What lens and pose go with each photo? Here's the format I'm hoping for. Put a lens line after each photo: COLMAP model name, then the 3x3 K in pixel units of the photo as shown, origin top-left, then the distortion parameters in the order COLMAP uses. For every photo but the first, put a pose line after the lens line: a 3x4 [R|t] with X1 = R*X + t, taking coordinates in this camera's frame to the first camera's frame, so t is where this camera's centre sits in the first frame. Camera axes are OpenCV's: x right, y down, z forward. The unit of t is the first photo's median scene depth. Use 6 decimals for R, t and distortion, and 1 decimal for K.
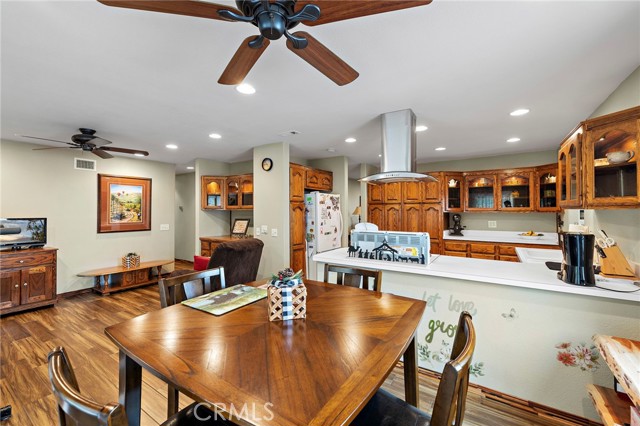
lens RADIAL K [[271.0, 0, 318.8], [0, 271.0, 210.7], [0, 0, 1]] dist [0.002207, 0.001664]
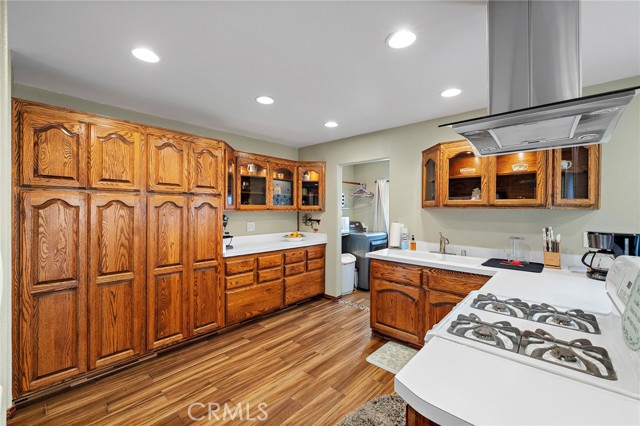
lens RADIAL K [[271.0, 0, 319.4], [0, 271.0, 208.2], [0, 0, 1]] dist [0.002207, 0.001664]
pose [[0.154211, 0.004645, 0.988027, -0.091538], [-0.003547, 0.999985, -0.004147, -0.000027], [-0.988032, -0.002865, 0.154225, 0.761876]]
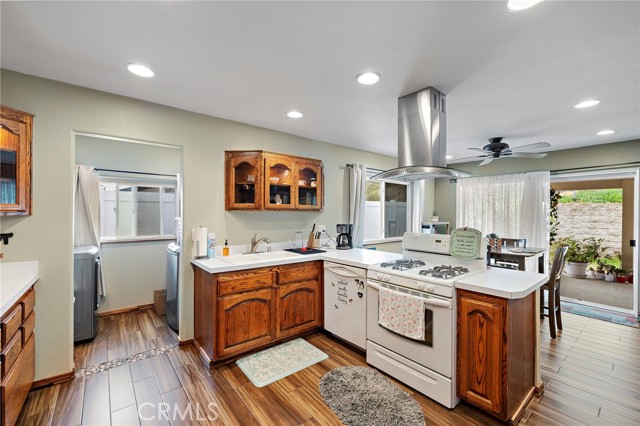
lens RADIAL K [[271.0, 0, 313.9], [0, 271.0, 212.2], [0, 0, 1]] dist [0.002207, 0.001664]
pose [[-0.952793, -0.006023, 0.303561, 0.214514], [-0.005778, 0.999982, 0.001704, -0.002223], [-0.303566, -0.000131, -0.952810, 1.151211]]
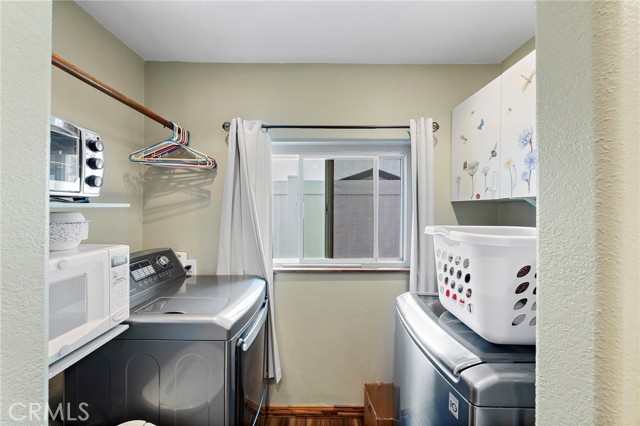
lens RADIAL K [[271.0, 0, 321.1], [0, 271.0, 216.3], [0, 0, 1]] dist [0.002207, 0.001664]
pose [[-0.536838, -0.003122, 0.843680, 0.613238], [-0.003664, 0.999992, 0.001369, 0.008149], [-0.843678, -0.002356, -0.536845, 0.791388]]
